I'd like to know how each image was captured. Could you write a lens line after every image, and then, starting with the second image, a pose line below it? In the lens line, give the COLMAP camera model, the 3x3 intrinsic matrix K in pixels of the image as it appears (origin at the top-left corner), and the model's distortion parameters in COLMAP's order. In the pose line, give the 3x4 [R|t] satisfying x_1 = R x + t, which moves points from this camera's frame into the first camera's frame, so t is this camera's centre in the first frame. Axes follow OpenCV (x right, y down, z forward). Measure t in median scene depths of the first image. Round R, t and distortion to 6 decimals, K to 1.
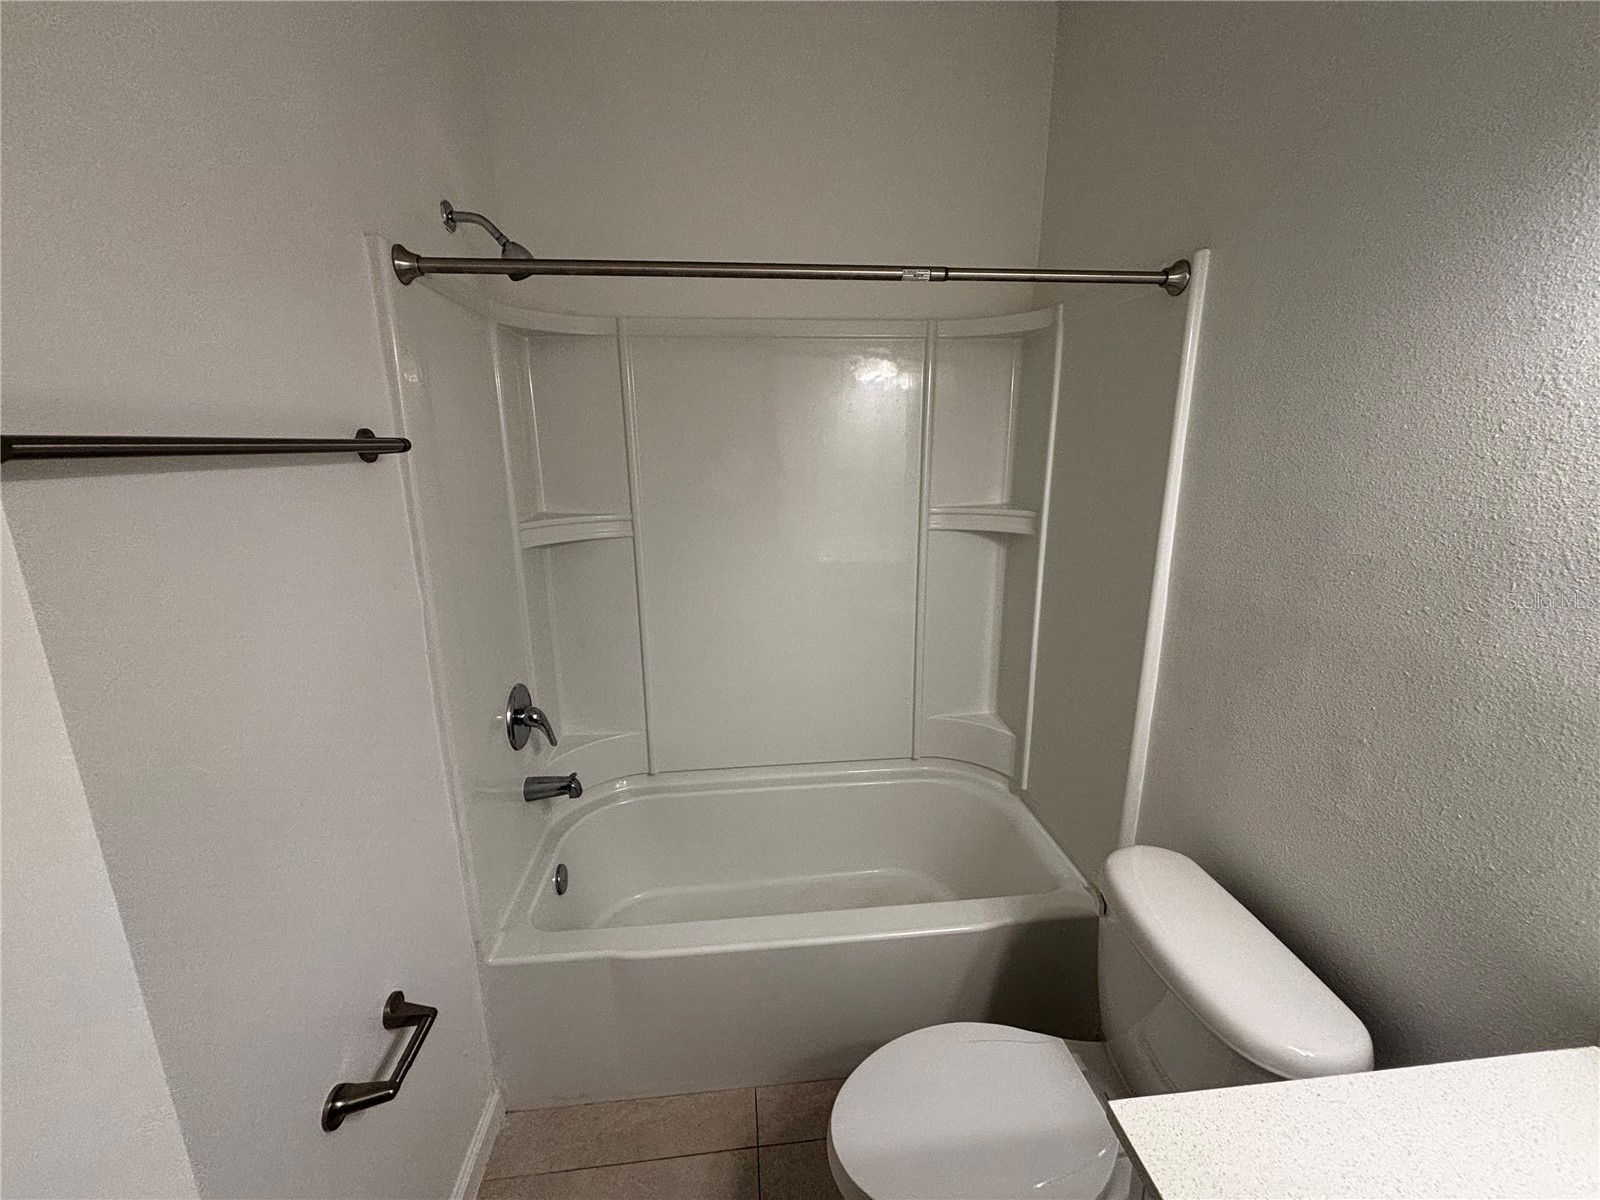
lens RADIAL K [[648.9, 0, 804.4], [0, 648.9, 598.7], [0, 0, 1]] dist [-0.002087, -0.000275]
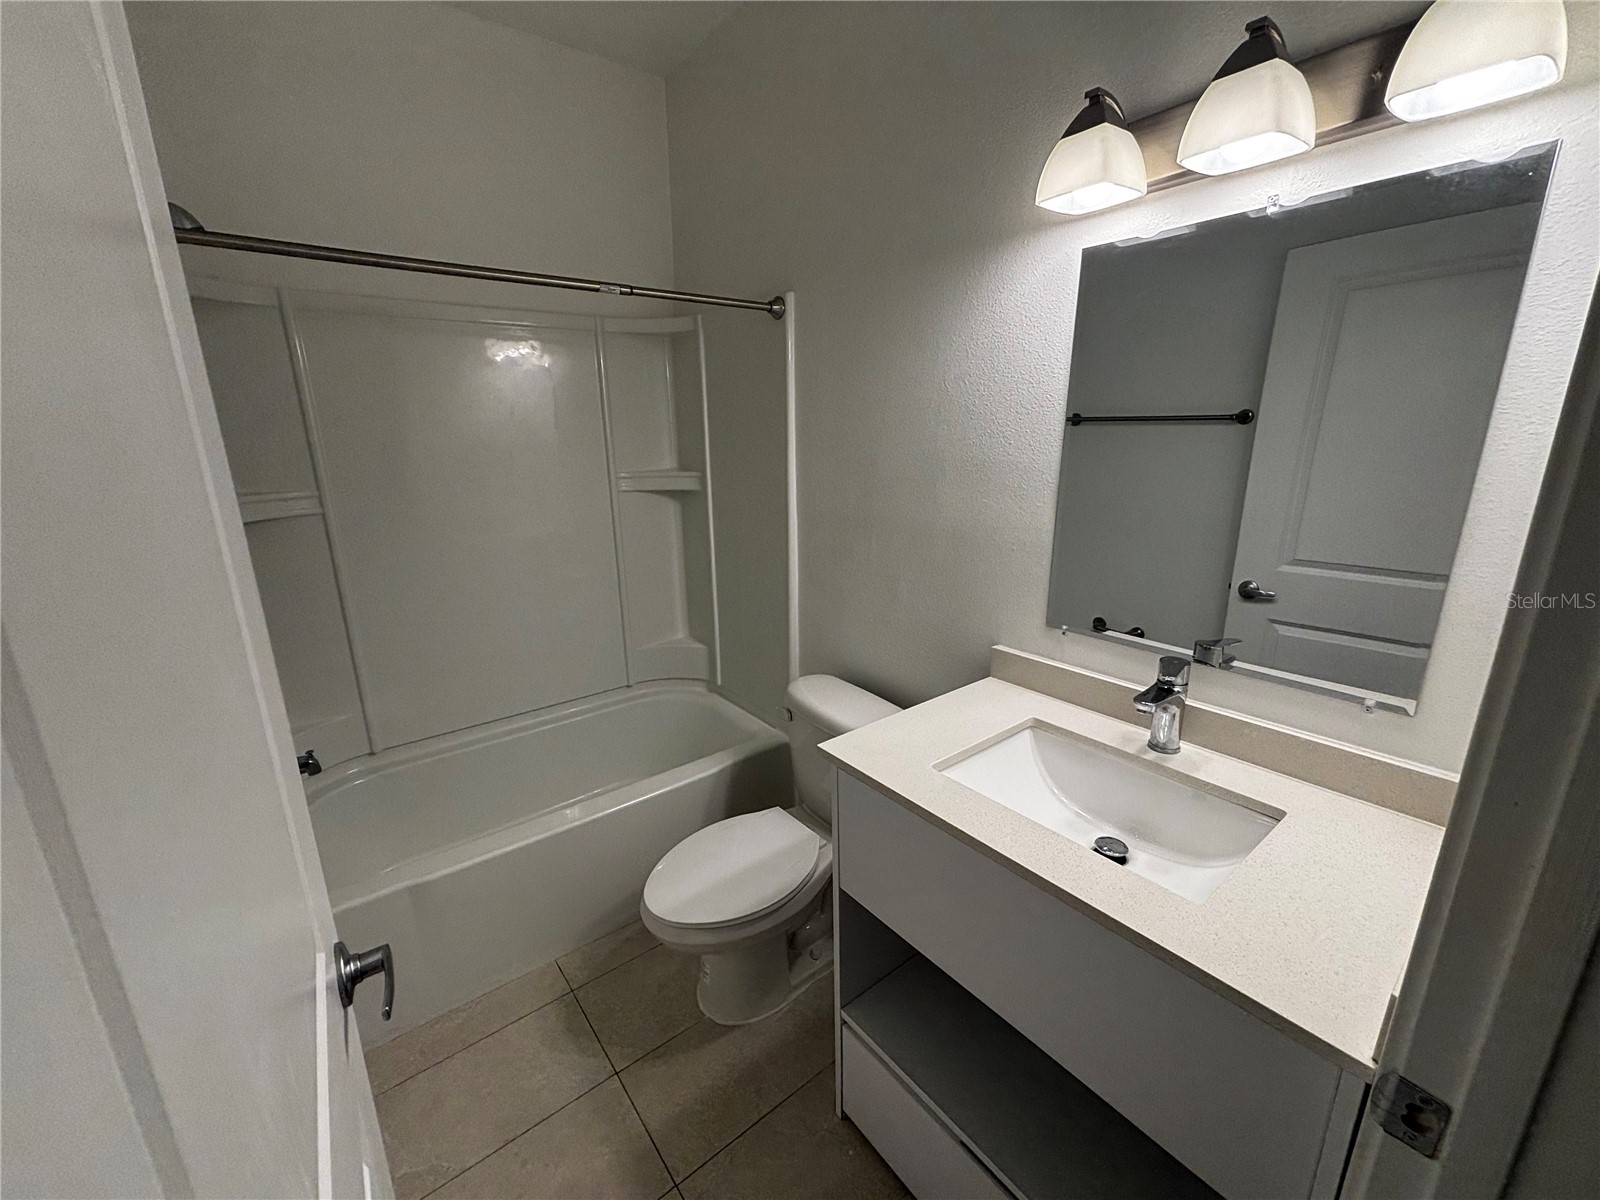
lens RADIAL K [[648.9, 0, 804.4], [0, 648.9, 598.7], [0, 0, 1]] dist [-0.002087, -0.000275]
pose [[0.844979, -0.138748, 0.516488, -0.176190], [0.129593, 0.990098, 0.053962, 0.075054], [-0.518861, 0.021336, 0.854592, -0.223744]]
